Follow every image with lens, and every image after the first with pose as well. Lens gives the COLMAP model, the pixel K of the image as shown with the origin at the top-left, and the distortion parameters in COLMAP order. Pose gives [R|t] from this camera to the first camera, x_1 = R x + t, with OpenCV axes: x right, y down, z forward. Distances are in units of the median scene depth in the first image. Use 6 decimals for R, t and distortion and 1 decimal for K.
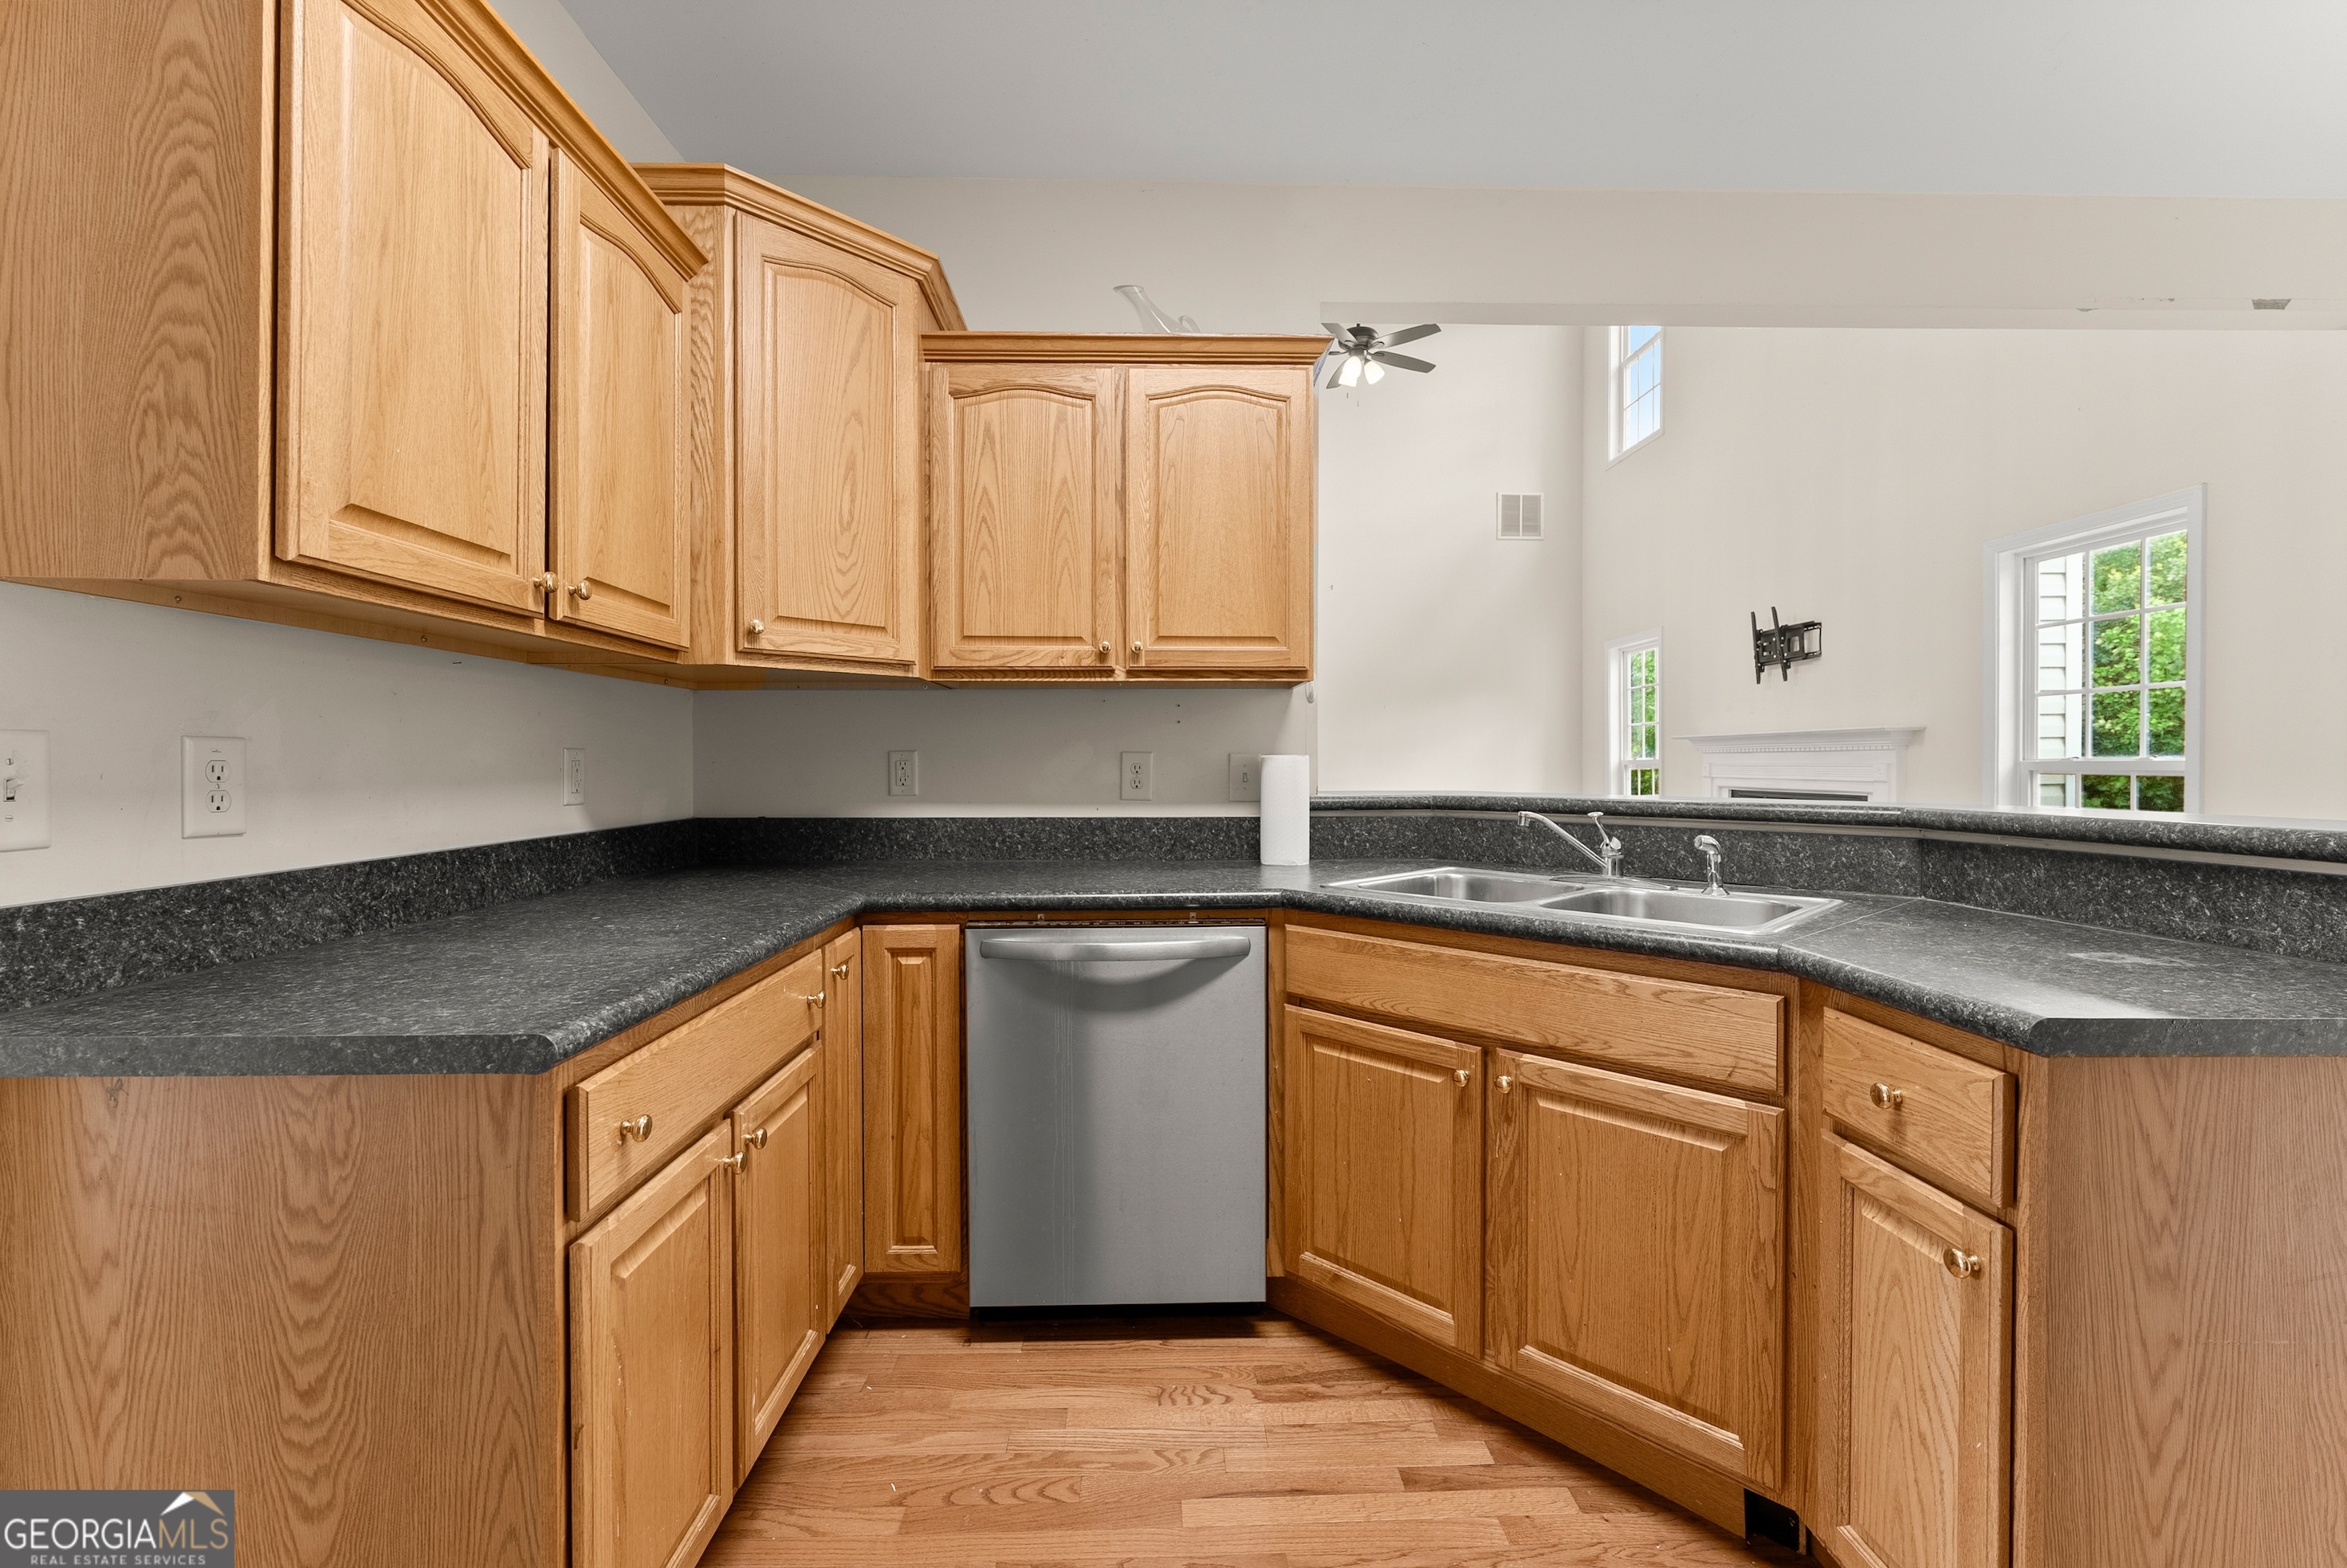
lens RADIAL K [[980.1, 0, 1185.3], [0, 980.1, 770.5], [0, 0, 1]] dist [-0.001220, -0.000401]
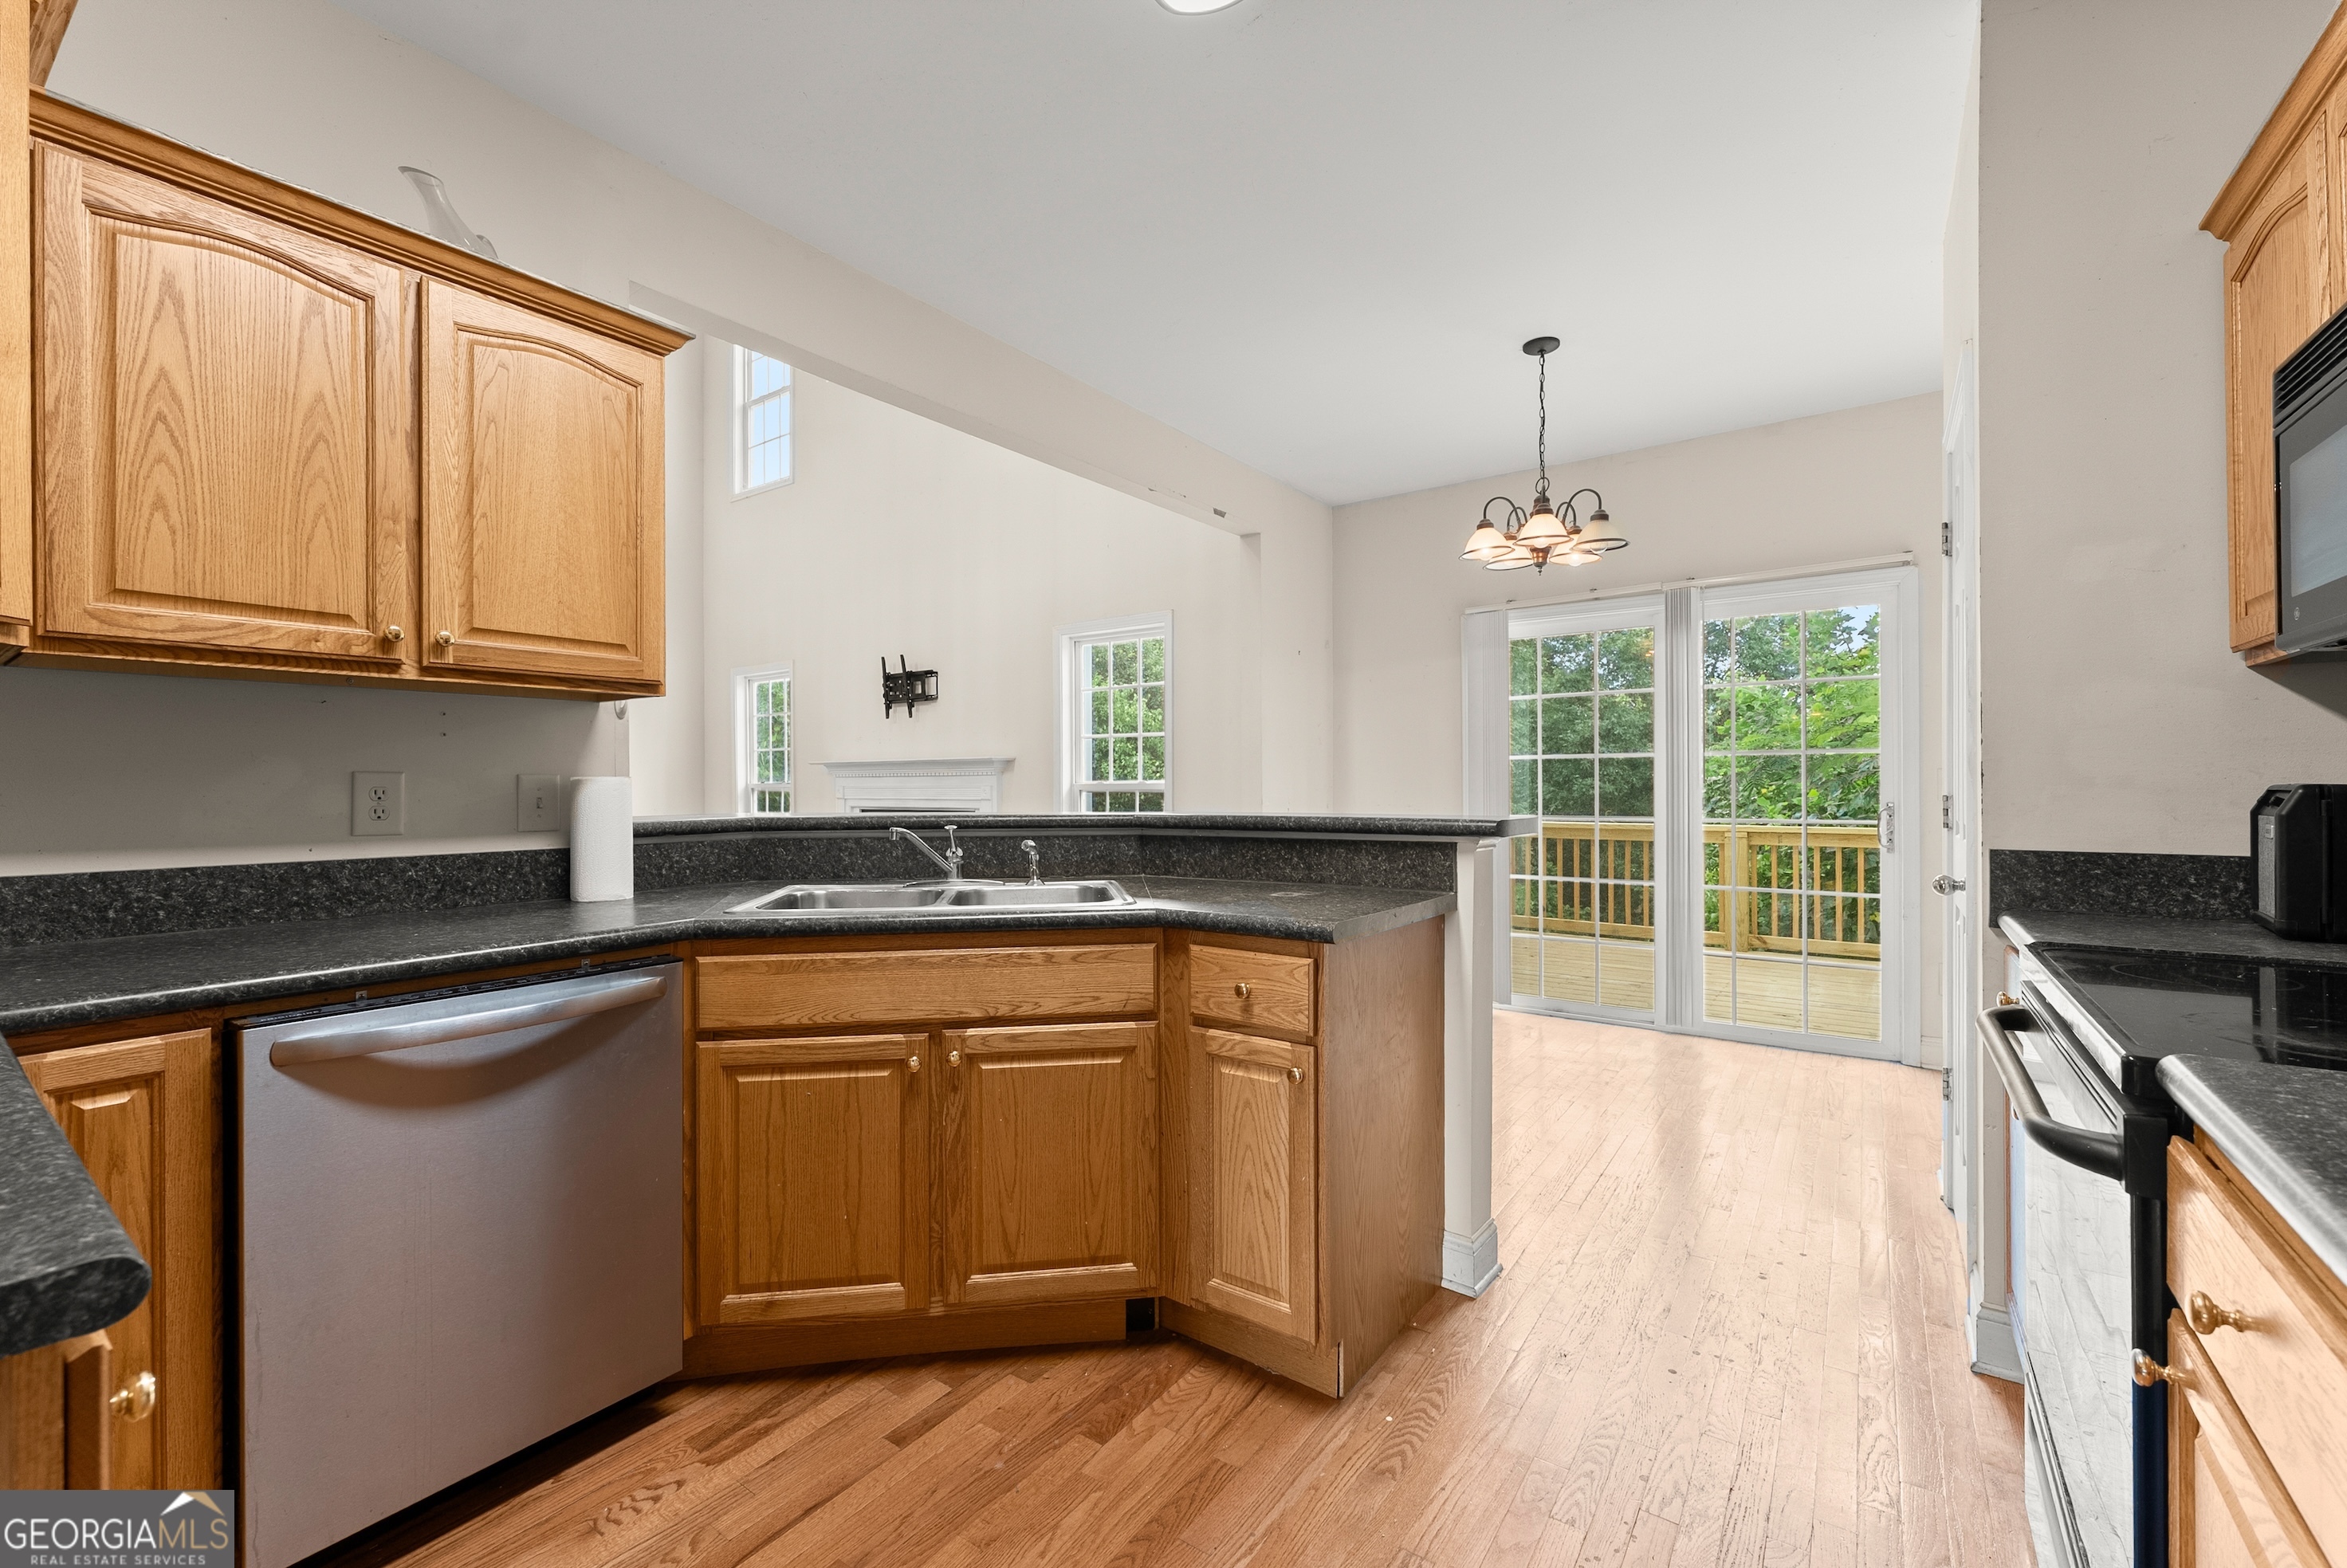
lens RADIAL K [[957.8, 0, 1175.5], [0, 957.8, 785.9], [0, 0, 1]] dist [0.004021, -0.000379]
pose [[0.608878, -0.003505, 0.793256, -0.349316], [0.010484, 0.999938, -0.003629, 0.001520], [-0.793195, 0.010526, 0.608877, 0.076741]]
